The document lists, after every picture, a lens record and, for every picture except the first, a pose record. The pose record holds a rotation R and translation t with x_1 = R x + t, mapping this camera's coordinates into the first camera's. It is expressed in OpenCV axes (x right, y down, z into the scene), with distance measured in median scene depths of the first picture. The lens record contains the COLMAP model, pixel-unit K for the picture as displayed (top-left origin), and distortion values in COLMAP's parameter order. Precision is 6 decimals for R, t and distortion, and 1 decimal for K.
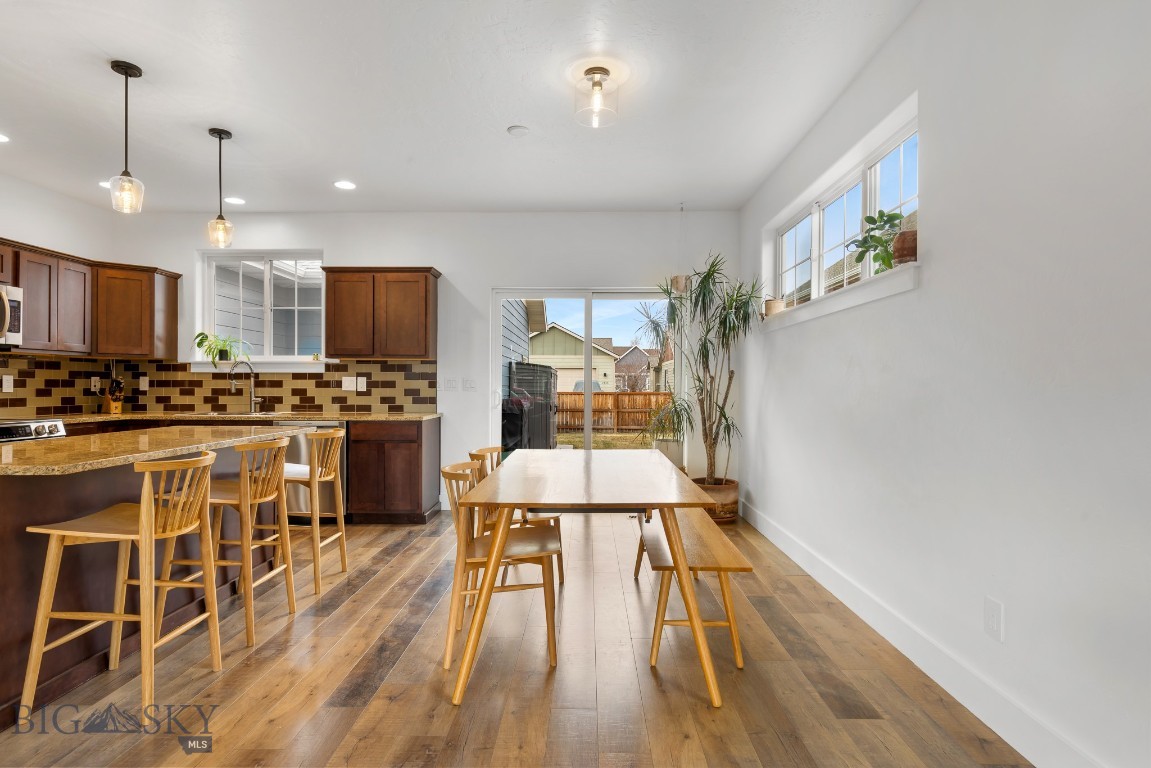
lens RADIAL K [[601.1, 0, 576.0], [0, 601.1, 383.1], [0, 0, 1]] dist [0.001743, -0.000107]
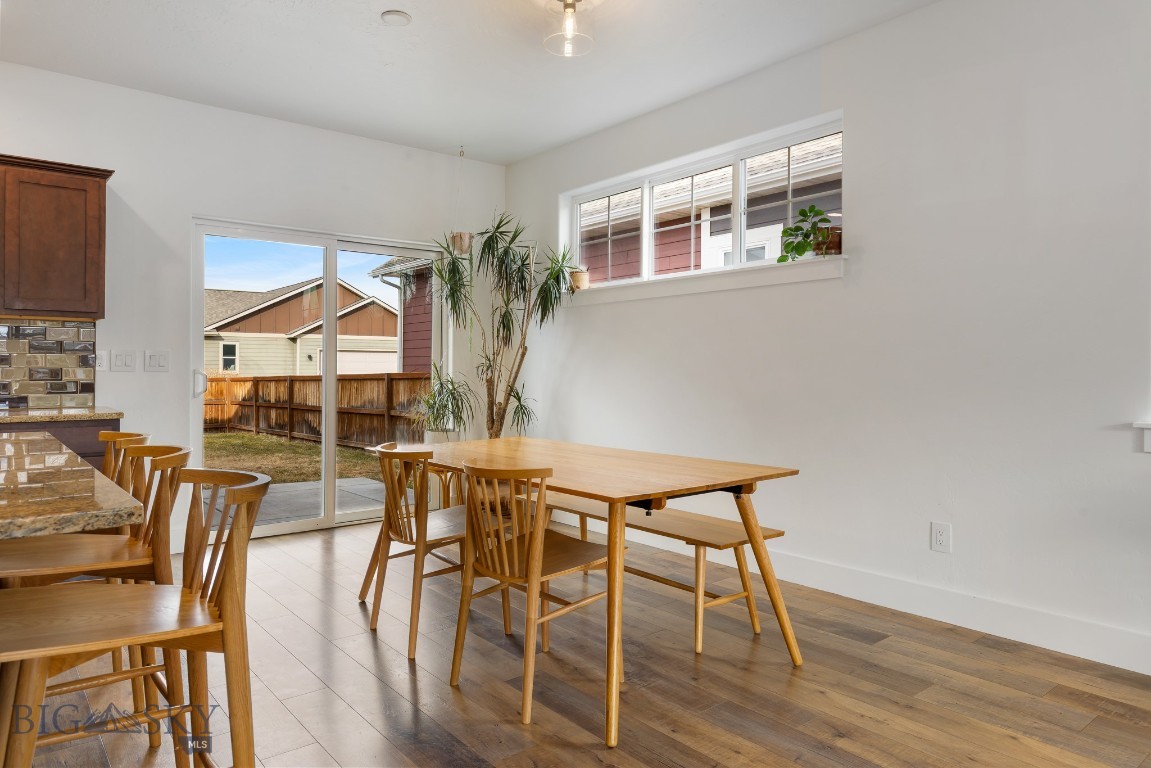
lens RADIAL K [[737.3, 0, 574.8], [0, 737.3, 367.6], [0, 0, 1]] dist [0.001657, 0.000147]
pose [[0.761809, -0.000096, 0.647802, -0.348731], [-0.000339, 1.000000, 0.000546, 0.008265], [-0.647801, -0.000635, 0.761809, 0.108274]]
